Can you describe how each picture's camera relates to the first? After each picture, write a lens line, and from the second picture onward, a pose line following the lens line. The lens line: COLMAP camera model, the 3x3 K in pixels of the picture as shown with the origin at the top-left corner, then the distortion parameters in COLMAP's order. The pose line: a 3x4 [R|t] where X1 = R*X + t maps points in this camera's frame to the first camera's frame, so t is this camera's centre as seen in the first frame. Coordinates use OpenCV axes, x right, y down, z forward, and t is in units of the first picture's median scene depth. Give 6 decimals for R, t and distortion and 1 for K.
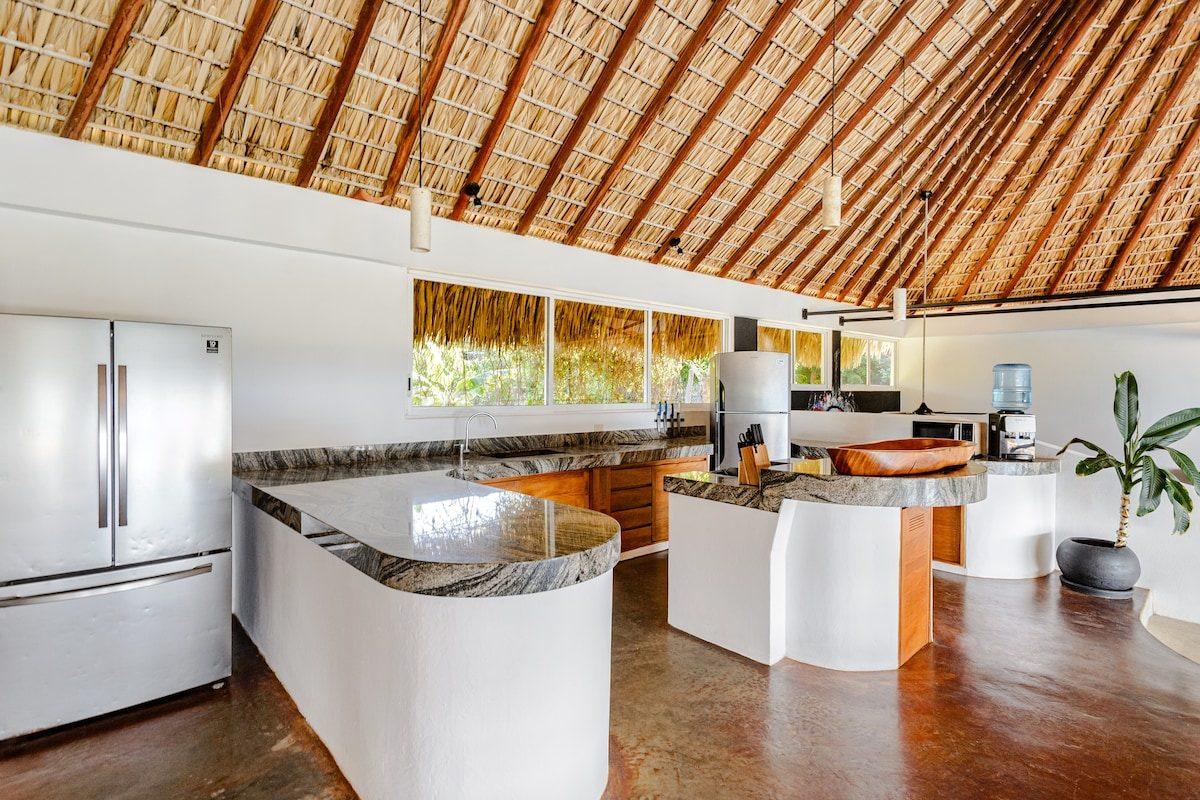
lens RADIAL K [[599.6, 0, 600.0], [0, 599.6, 400.0], [0, 0, 1]] dist [0.037157, -0.000074]
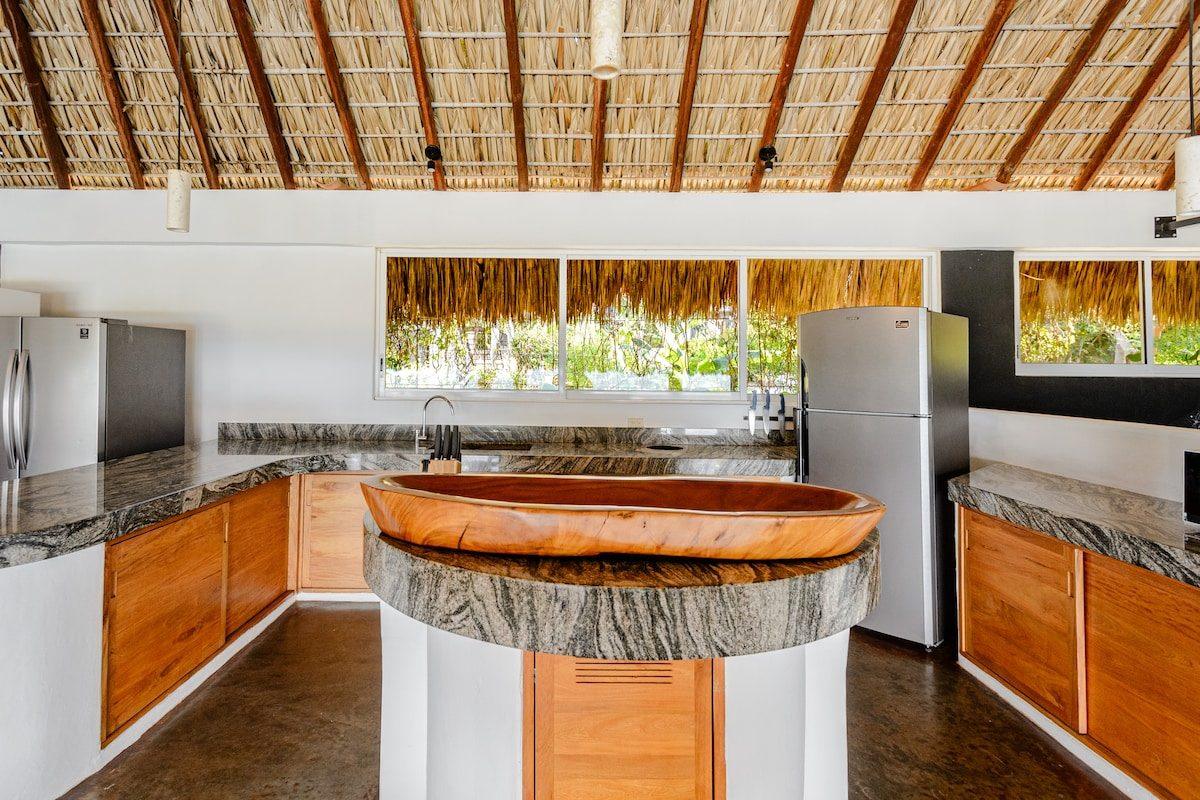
lens RADIAL K [[596.5, 0, 598.3], [0, 596.5, 353.2], [0, 0, 1]] dist [0.028551, 0.000346]
pose [[0.724109, -0.019175, -0.689419, 0.513881], [-0.019340, 0.998656, -0.048089, -0.003679], [0.689415, 0.048156, 0.722764, 0.453351]]
